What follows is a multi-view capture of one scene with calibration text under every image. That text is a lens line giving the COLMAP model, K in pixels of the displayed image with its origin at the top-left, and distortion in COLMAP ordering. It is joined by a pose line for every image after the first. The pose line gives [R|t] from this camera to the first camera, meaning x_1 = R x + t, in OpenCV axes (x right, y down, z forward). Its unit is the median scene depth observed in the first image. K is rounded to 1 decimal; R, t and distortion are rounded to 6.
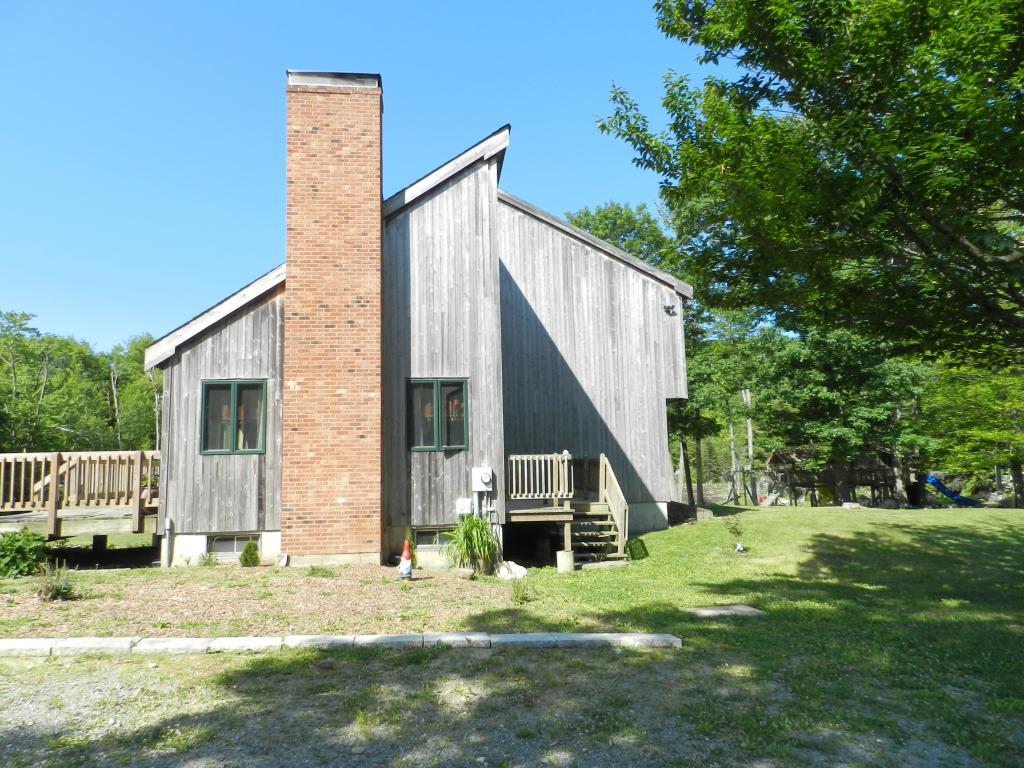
lens RADIAL K [[674.0, 0, 512.0], [0, 674.0, 384.0], [0, 0, 1]] dist [0.002587, 0.001886]
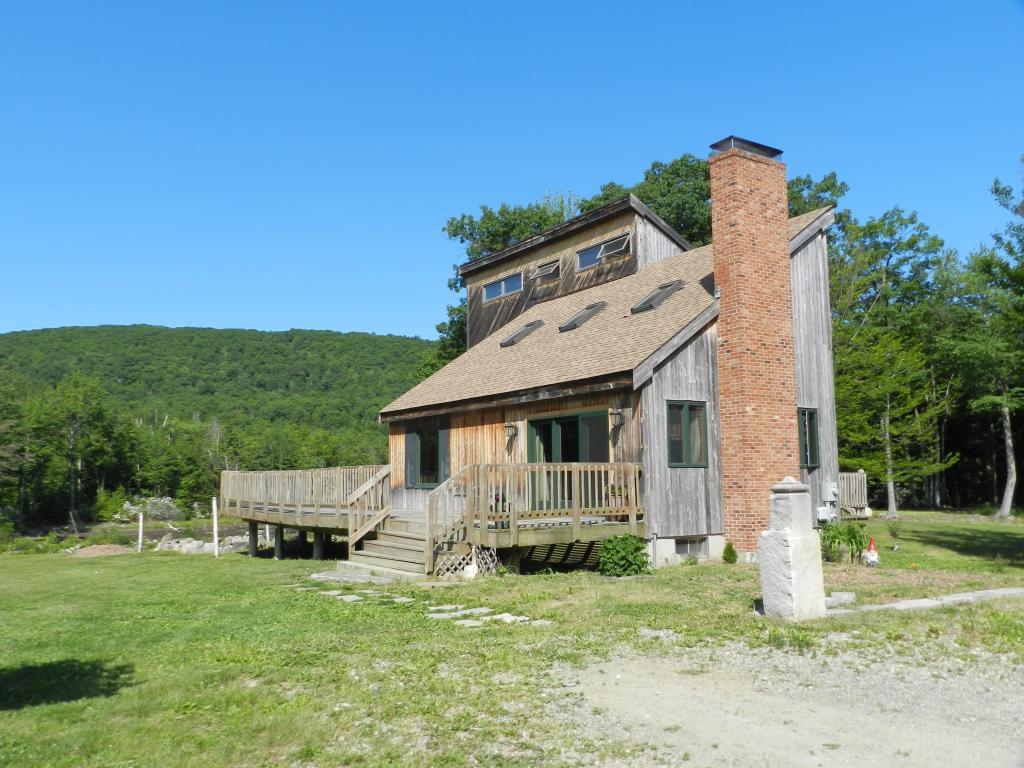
lens RADIAL K [[820.5, 0, 512.0], [0, 820.5, 384.0], [0, 0, 1]] dist [0.003477, 0.000406]
pose [[0.889124, 0.065522, 0.452952, -1.282673], [-0.066698, 0.997683, -0.013394, 0.002748], [-0.452780, -0.018302, 0.891434, -0.087752]]
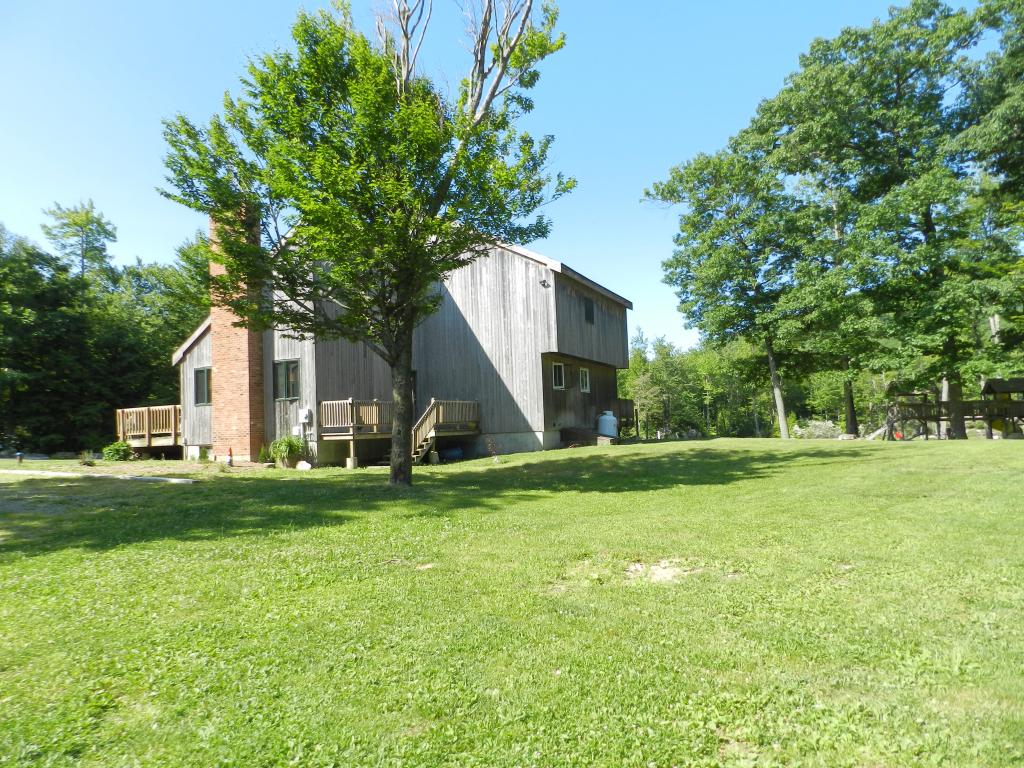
lens RADIAL K [[674.0, 0, 512.0], [0, 674.0, 384.0], [0, 0, 1]] dist [0.002587, 0.001886]
pose [[0.870036, -0.043043, -0.491106, 1.314025], [0.082677, 0.994812, 0.059278, -0.001550], [0.486007, -0.092177, 0.869081, -0.267216]]
